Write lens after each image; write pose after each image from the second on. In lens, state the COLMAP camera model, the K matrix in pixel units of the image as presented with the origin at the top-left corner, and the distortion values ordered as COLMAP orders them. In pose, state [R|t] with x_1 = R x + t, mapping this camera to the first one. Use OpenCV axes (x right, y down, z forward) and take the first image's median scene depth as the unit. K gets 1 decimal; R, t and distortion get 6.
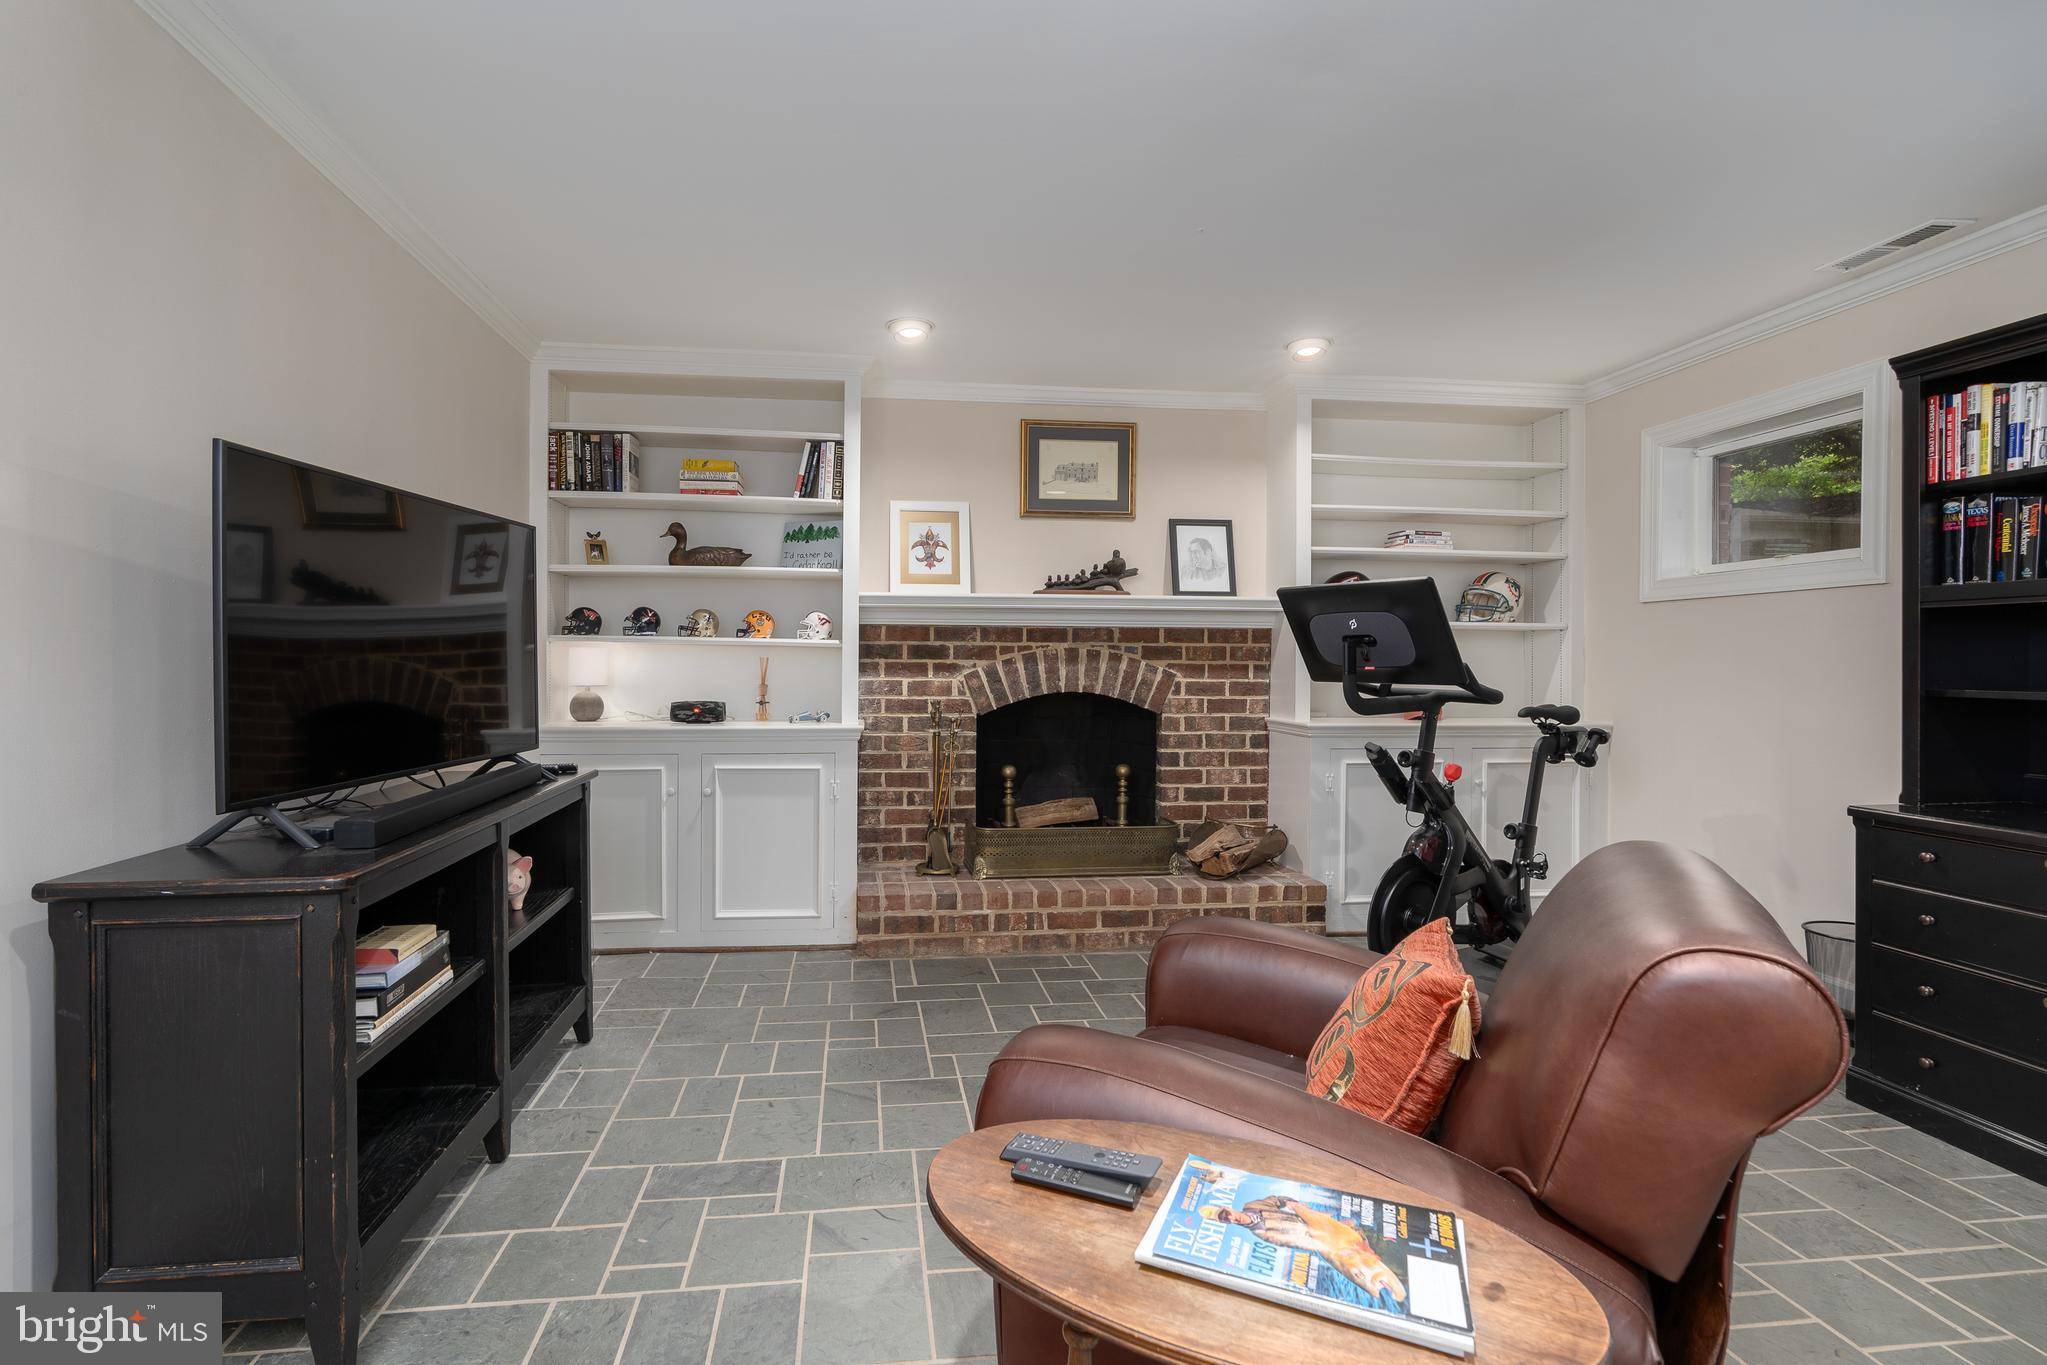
lens RADIAL K [[939.9, 0, 973.6], [0, 939.9, 667.6], [0, 0, 1]] dist [-0.008894, 0.003463]
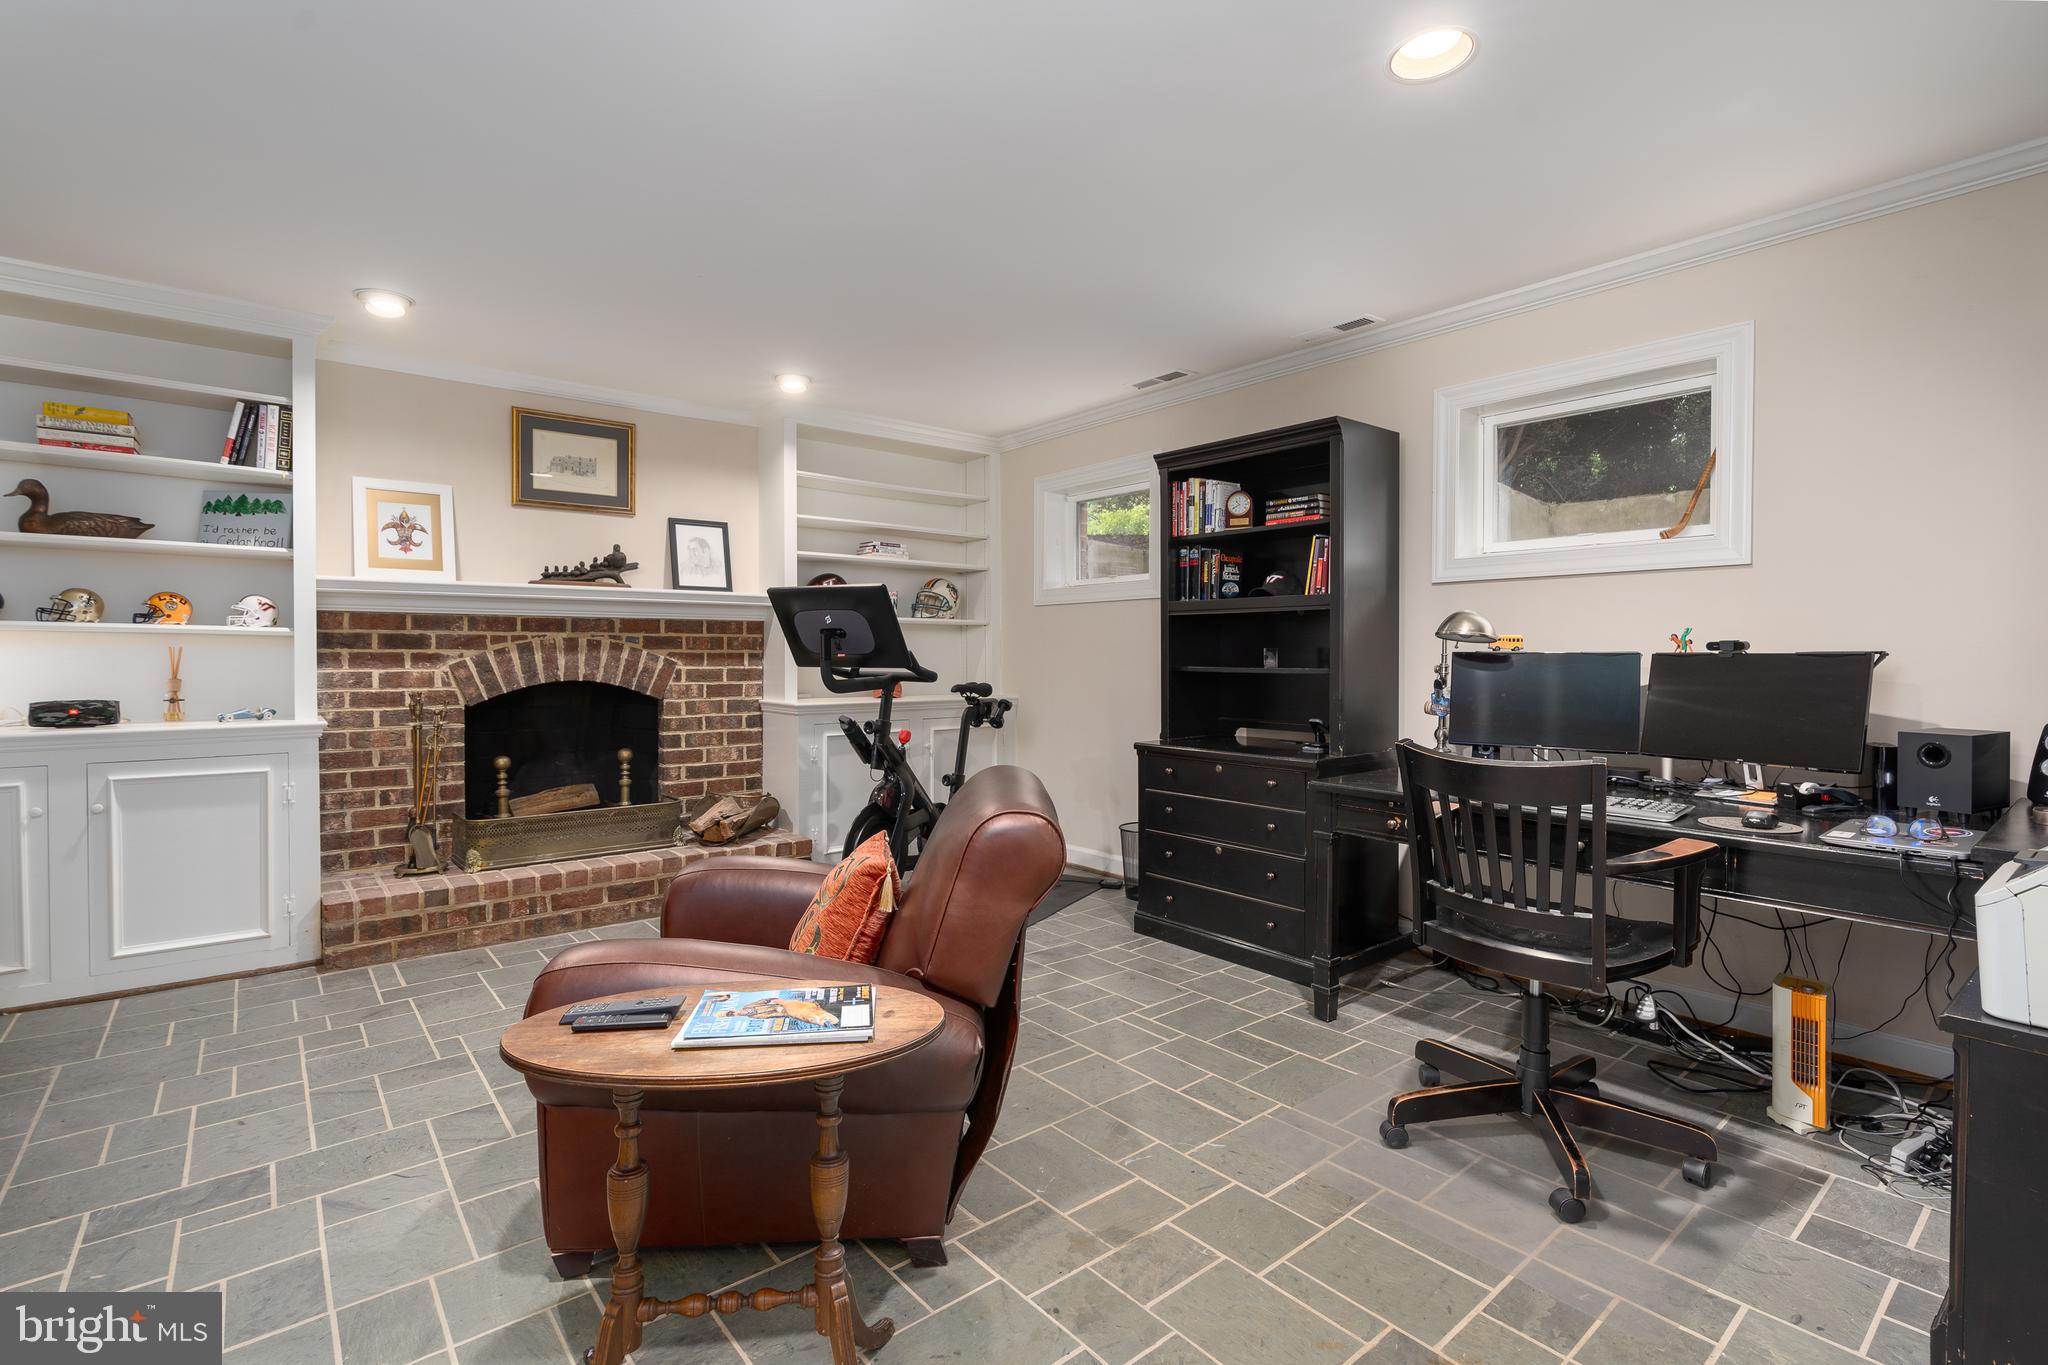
lens RADIAL K [[940.4, 0, 1020.0], [0, 940.4, 664.8], [0, 0, 1]] dist [-0.008894, 0.003463]
pose [[0.842099, -0.011127, 0.539208, -0.040060], [0.006620, 0.999925, 0.010295, 0.001530], [-0.539282, -0.005100, 0.842110, -0.140580]]
